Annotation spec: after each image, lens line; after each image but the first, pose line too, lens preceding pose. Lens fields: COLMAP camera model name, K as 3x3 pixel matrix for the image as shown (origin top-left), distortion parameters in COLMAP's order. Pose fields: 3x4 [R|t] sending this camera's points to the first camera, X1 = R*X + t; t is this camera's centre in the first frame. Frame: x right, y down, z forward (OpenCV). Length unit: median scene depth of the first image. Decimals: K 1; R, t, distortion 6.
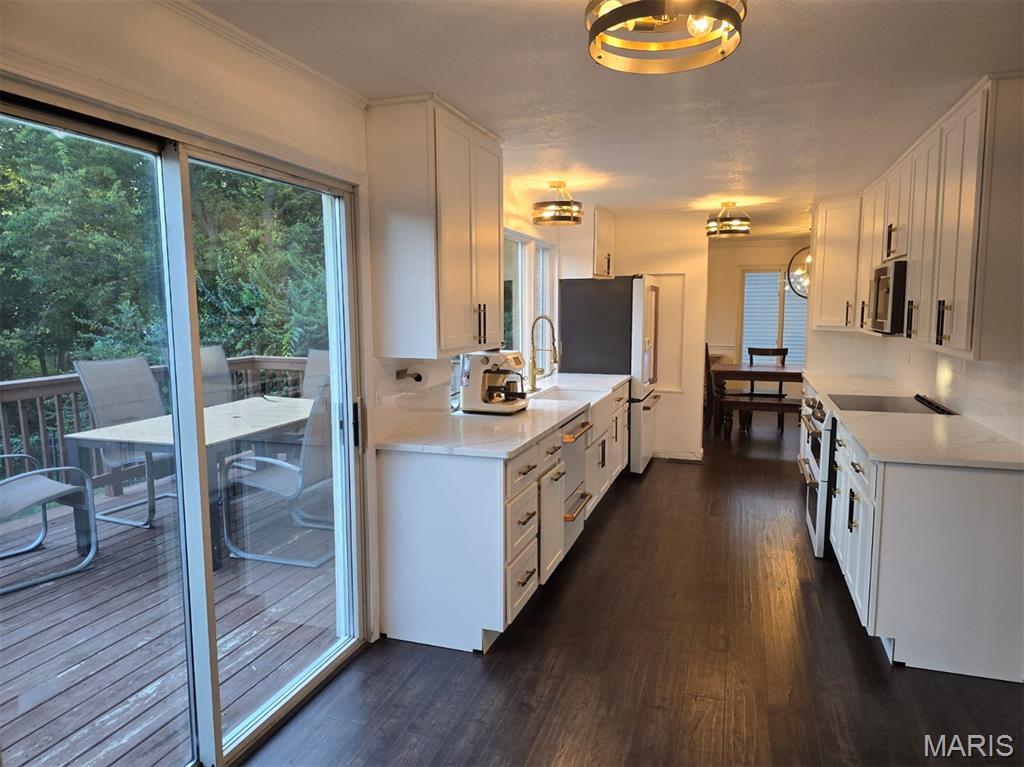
lens RADIAL K [[704.5, 0, 509.3], [0, 704.5, 380.3], [0, 0, 1]] dist [0.034950, -0.008530]
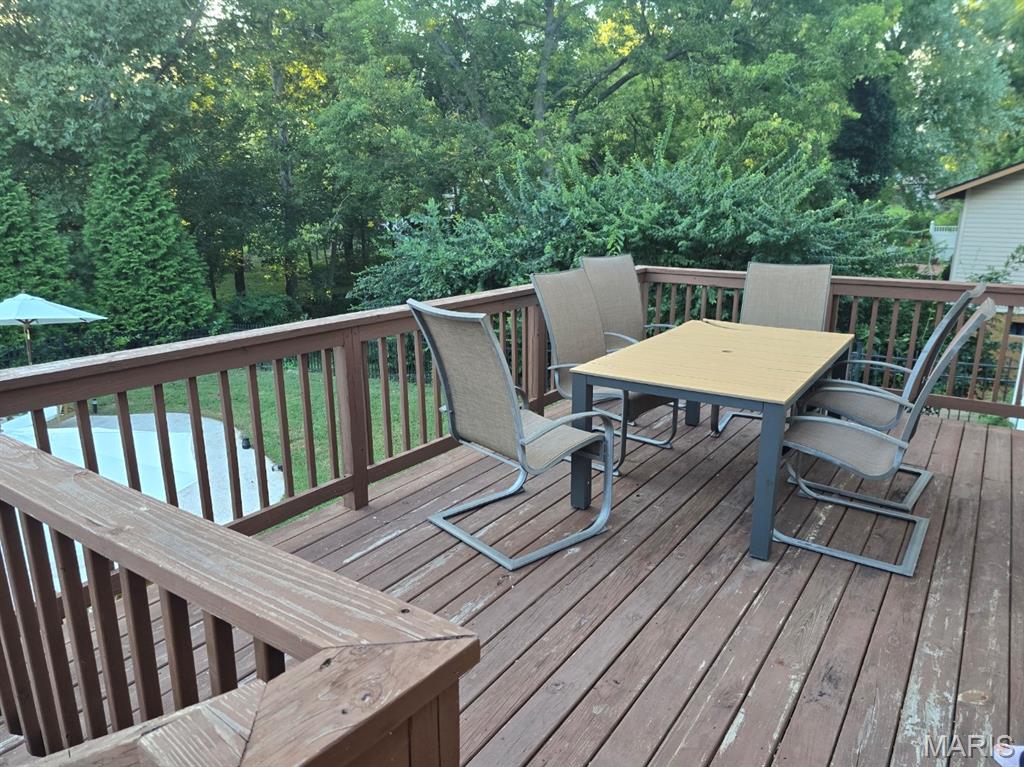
lens RADIAL K [[704.5, 0, 511.9], [0, 704.5, 387.4], [0, 0, 1]] dist [0.034950, -0.008530]
pose [[0.960901, 0.083460, -0.264015, -0.154915], [-0.044513, 0.987652, 0.150207, -0.005365], [0.273291, -0.132582, 0.952751, 0.070405]]
